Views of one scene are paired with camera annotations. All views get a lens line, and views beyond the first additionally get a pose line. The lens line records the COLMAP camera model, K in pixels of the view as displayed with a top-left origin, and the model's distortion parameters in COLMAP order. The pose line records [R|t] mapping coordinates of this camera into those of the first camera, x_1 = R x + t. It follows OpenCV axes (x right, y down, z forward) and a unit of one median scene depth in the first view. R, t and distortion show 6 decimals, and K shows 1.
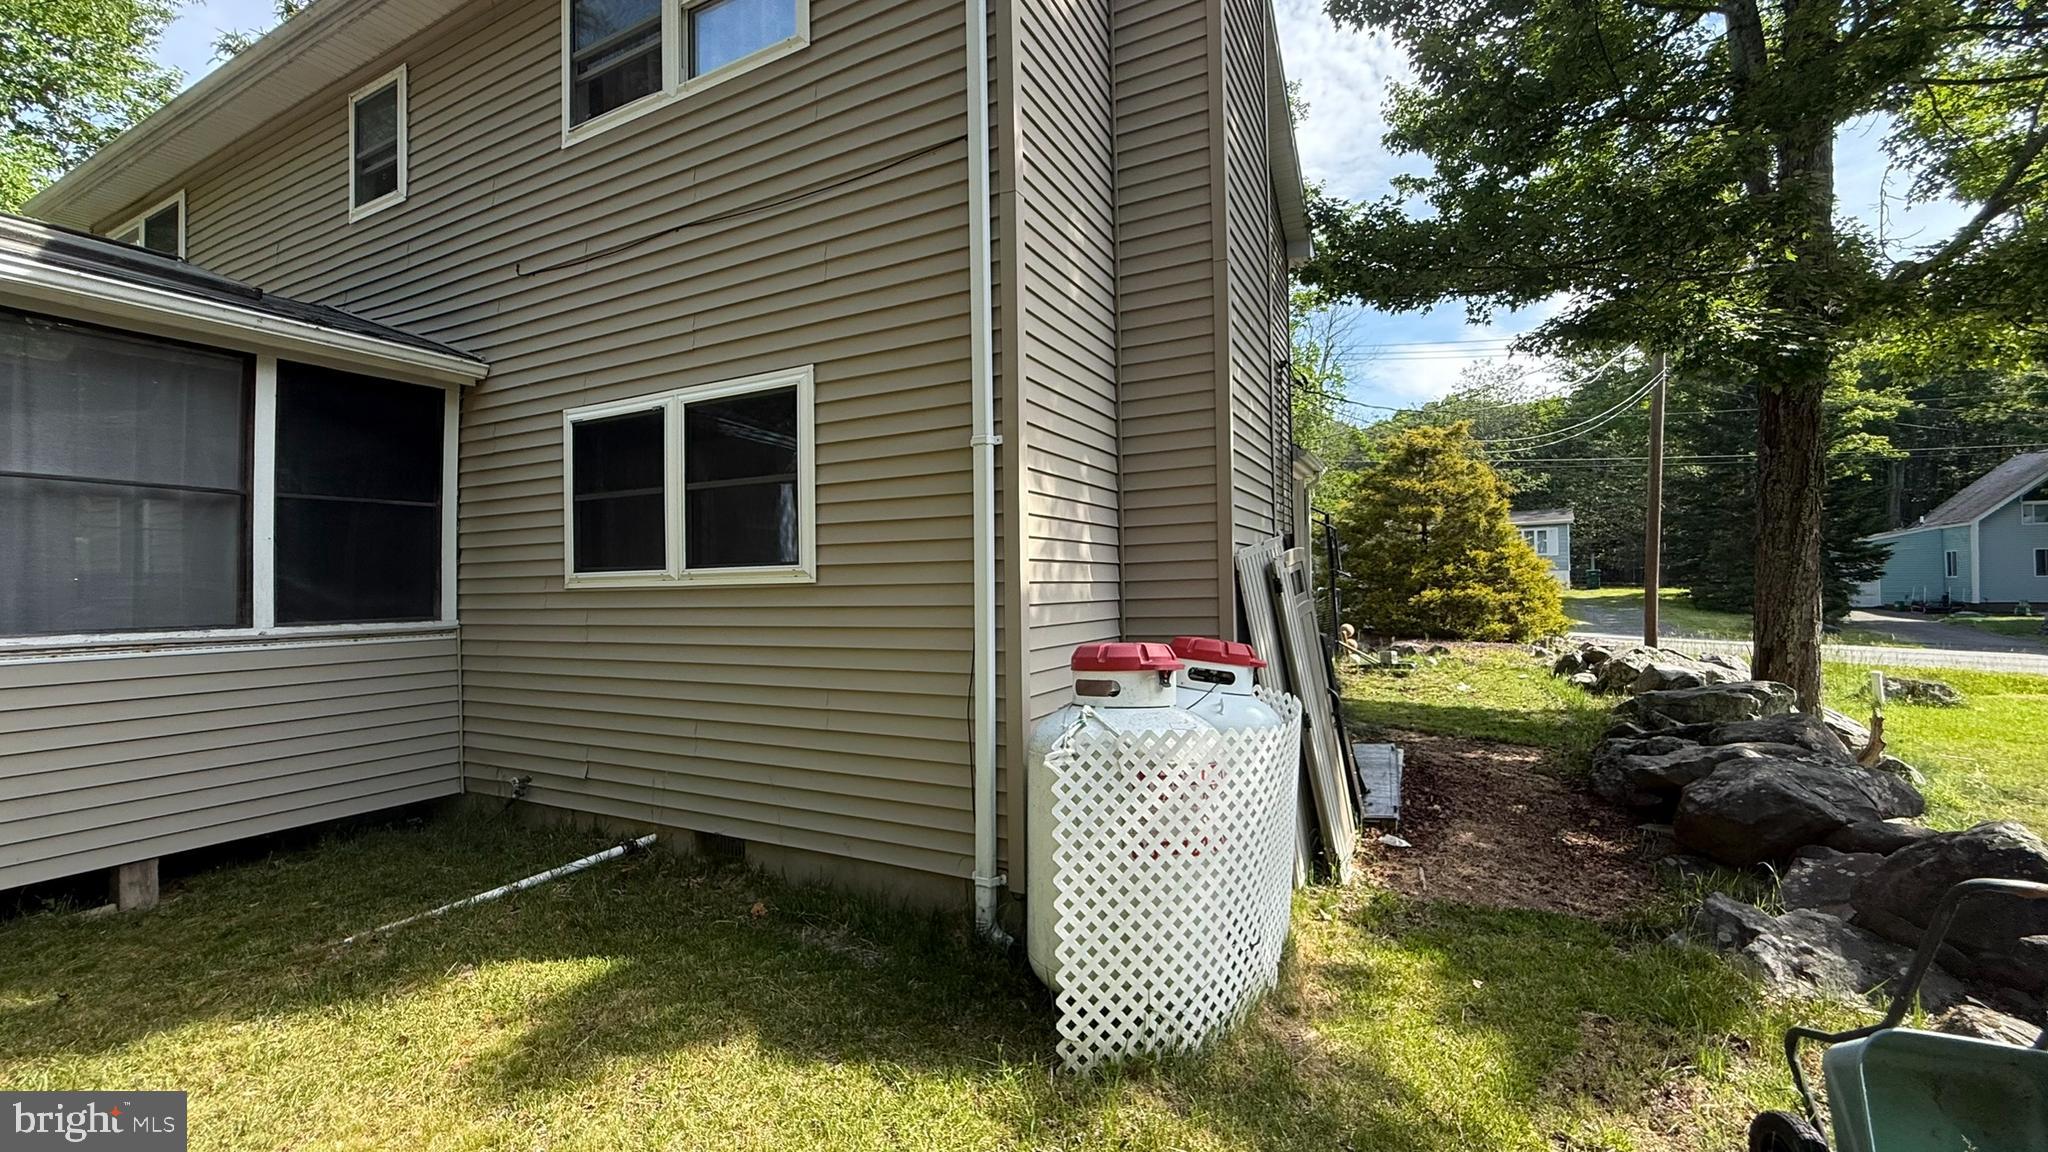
lens RADIAL K [[825.7, 0, 1021.6], [0, 825.7, 579.9], [0, 0, 1]] dist [0.002441, -0.000334]
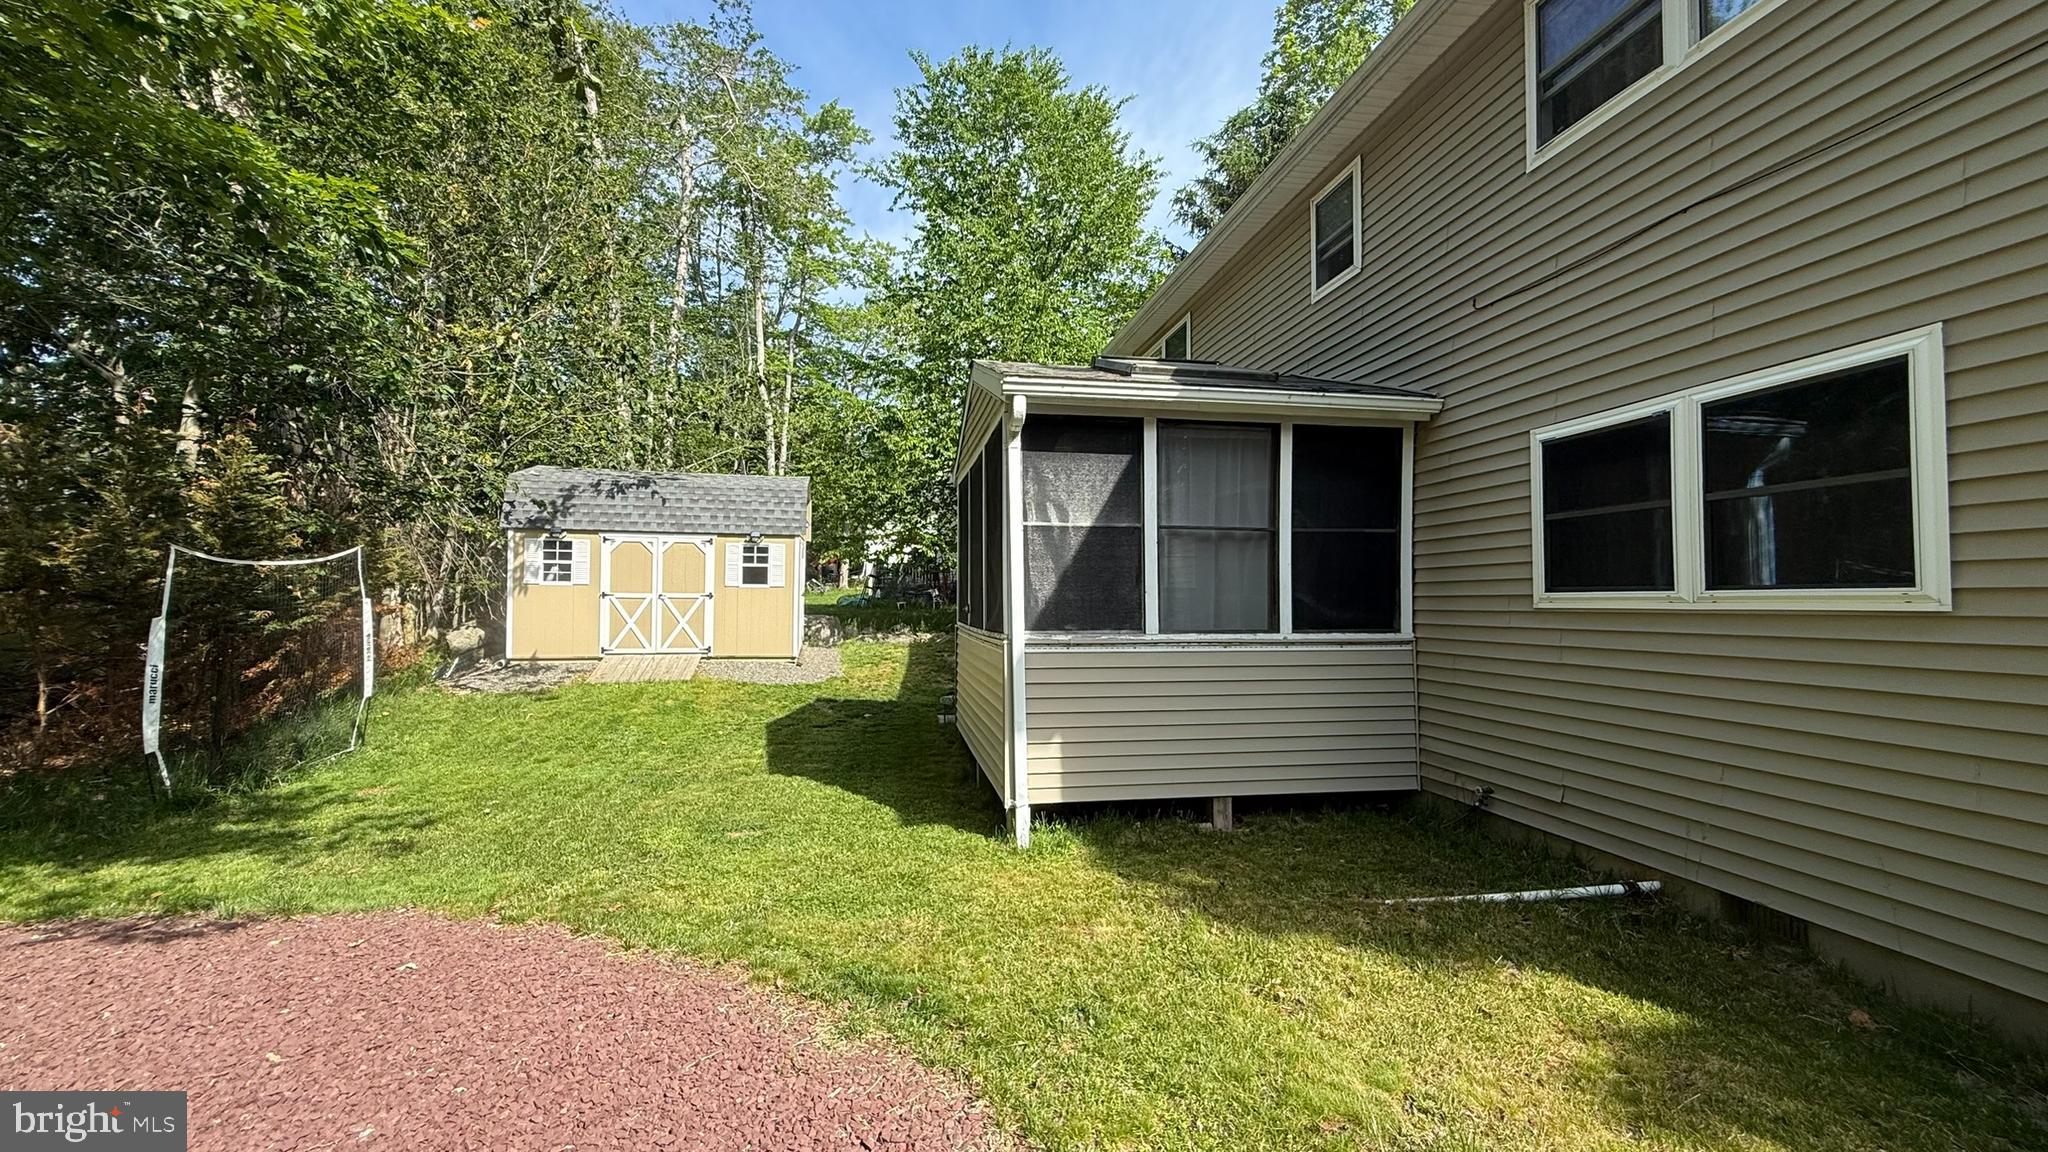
lens RADIAL K [[825.7, 0, 1019.0], [0, 825.7, 580.0], [0, 0, 1]] dist [0.002441, -0.000334]
pose [[0.600389, -0.003792, -0.799699, -0.139038], [-0.005229, 0.999949, -0.008668, -0.012861], [0.799691, 0.009386, 0.600338, -0.114720]]
